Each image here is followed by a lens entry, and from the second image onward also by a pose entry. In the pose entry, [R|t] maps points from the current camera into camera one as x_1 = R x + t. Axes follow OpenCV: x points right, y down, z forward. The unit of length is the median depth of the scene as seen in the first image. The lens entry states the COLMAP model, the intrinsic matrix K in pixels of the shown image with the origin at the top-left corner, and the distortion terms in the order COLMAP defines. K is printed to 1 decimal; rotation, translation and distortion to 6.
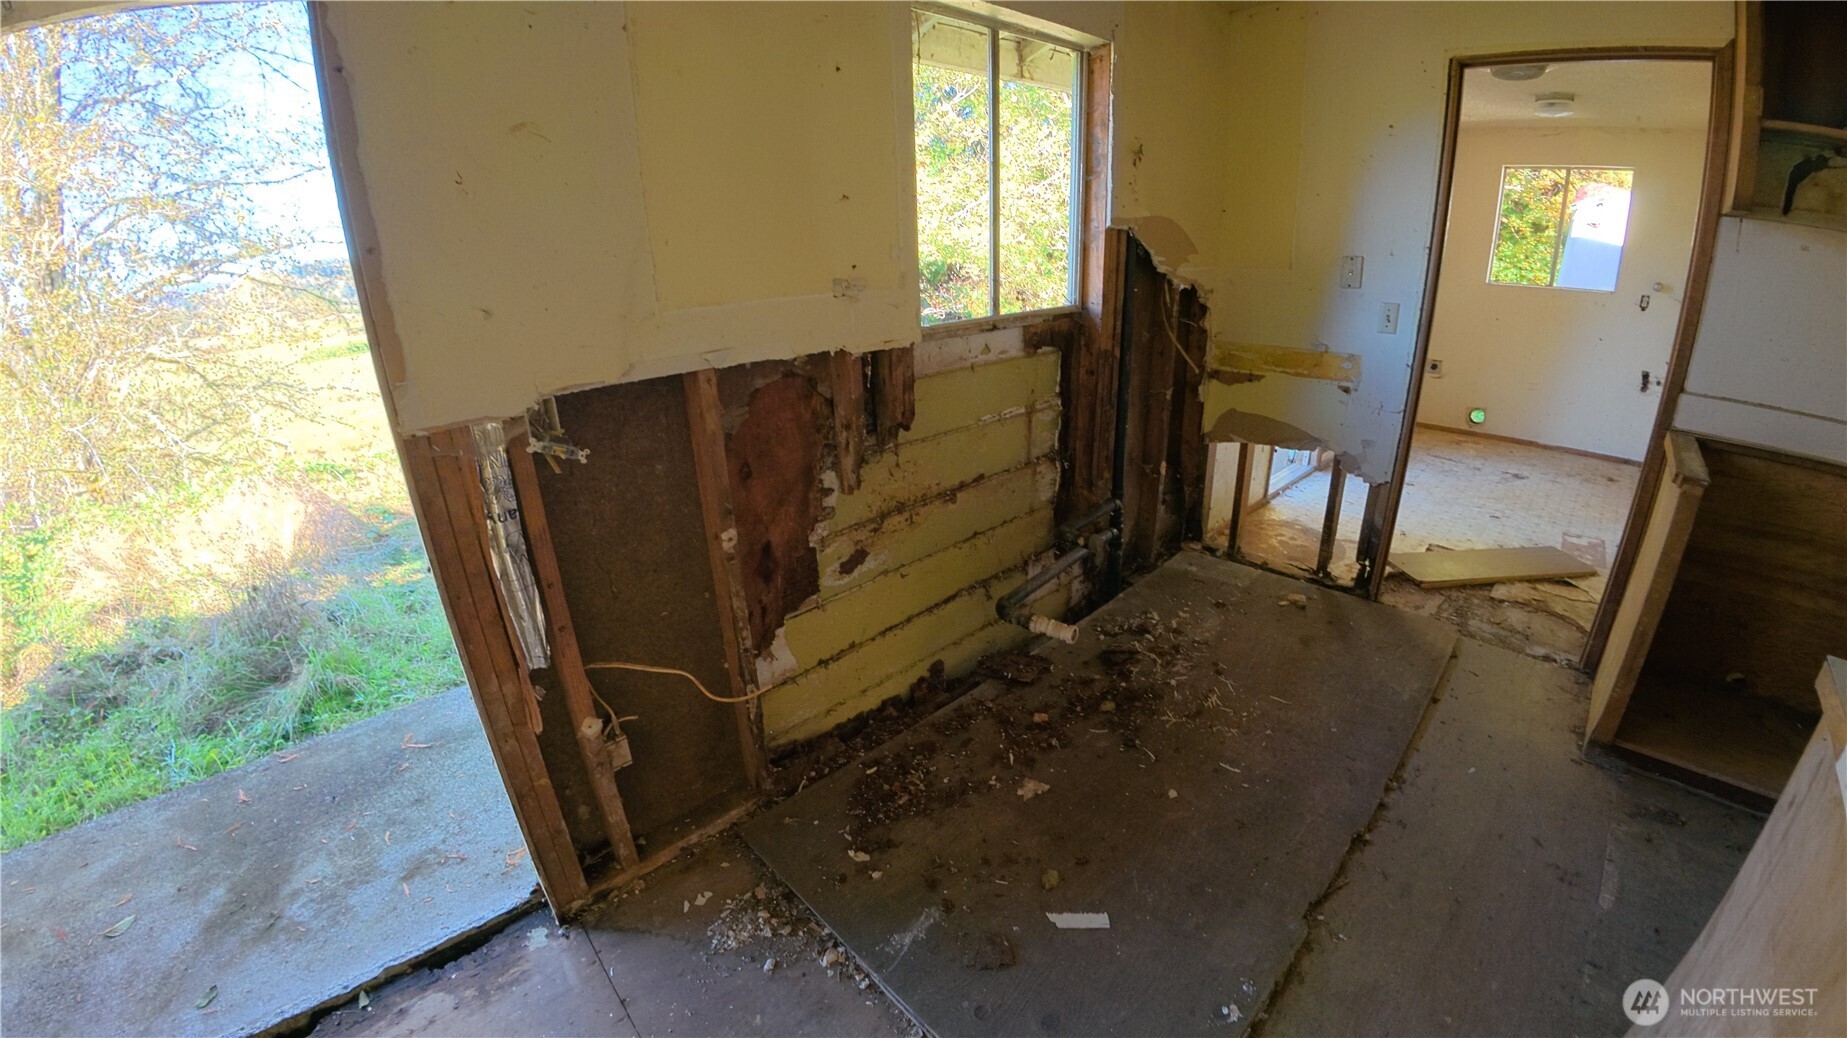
lens RADIAL K [[695.0, 0, 925.4], [0, 695.0, 506.3], [0, 0, 1]] dist [-0.106750, 0.008389]
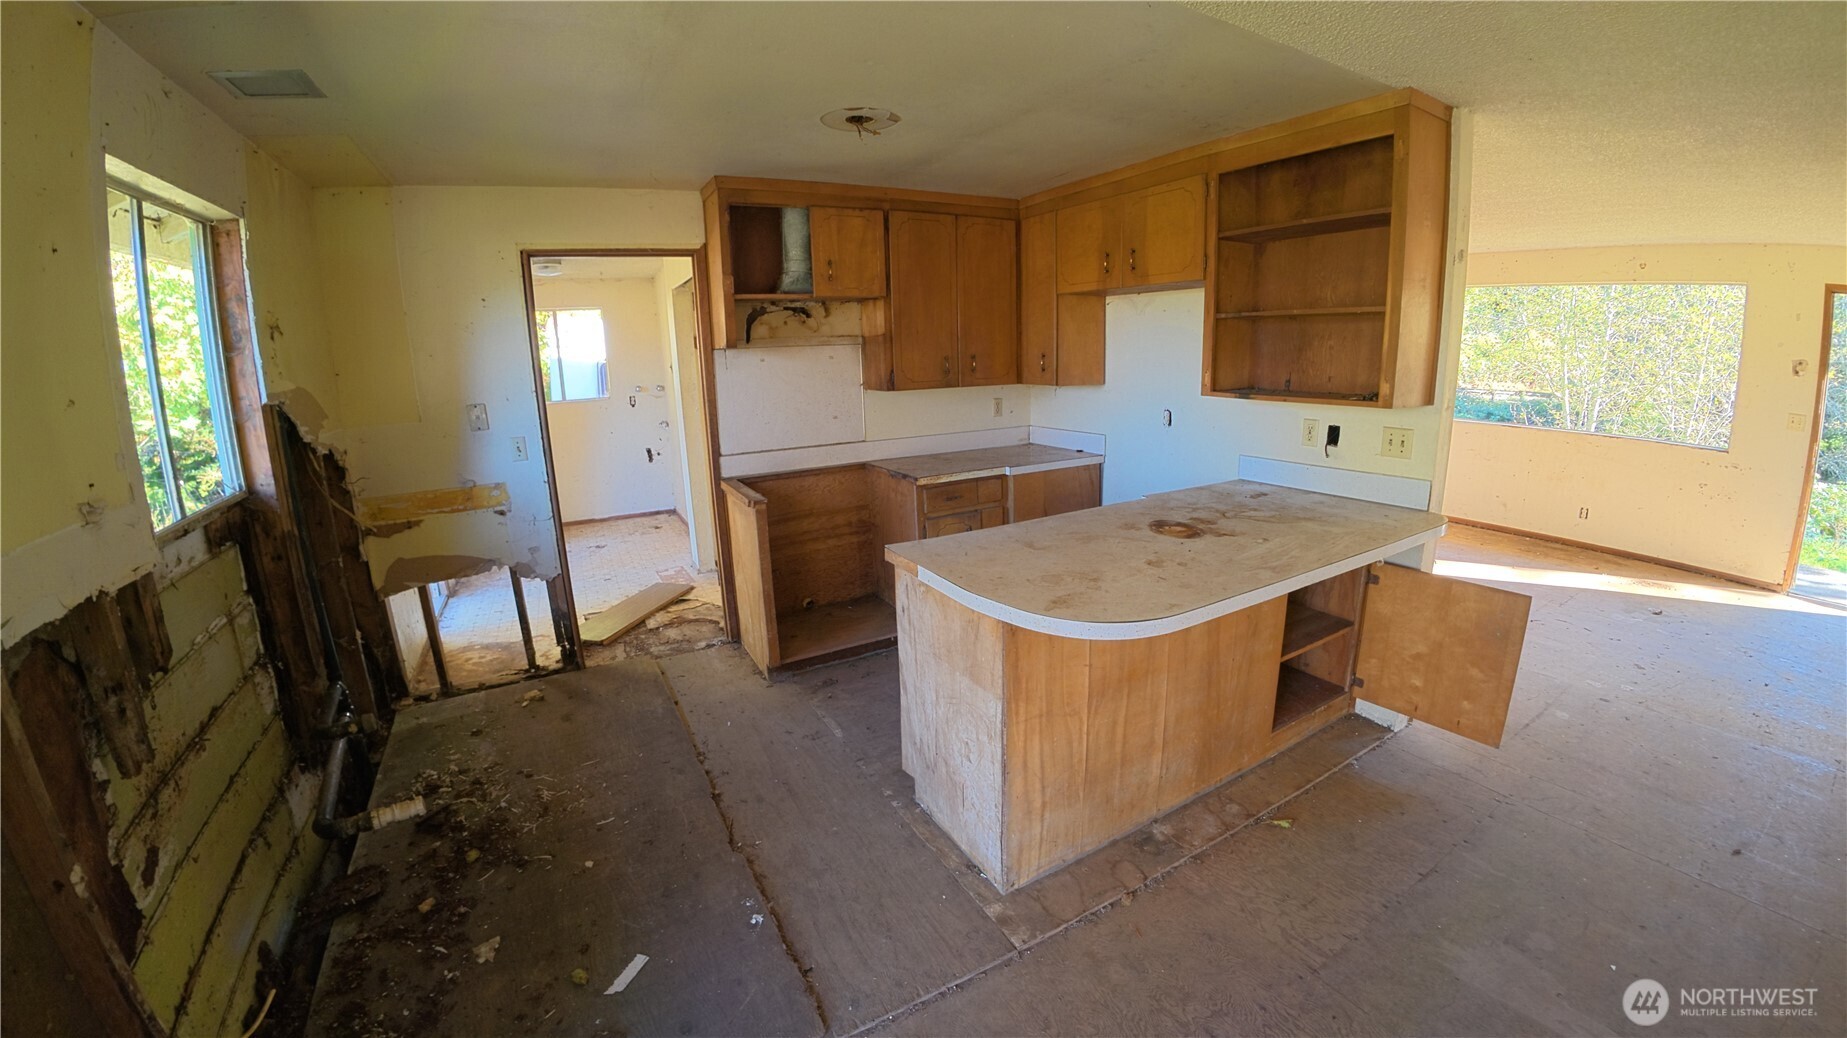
lens RADIAL K [[677.9, 0, 895.4], [0, 677.9, 516.0], [0, 0, 1]] dist [-0.059881, -0.000146]
pose [[0.290105, -0.207190, 0.934297, -0.301658], [0.363901, 0.926829, 0.092540, -0.027790], [-0.885107, 0.313146, 0.344275, -0.028488]]
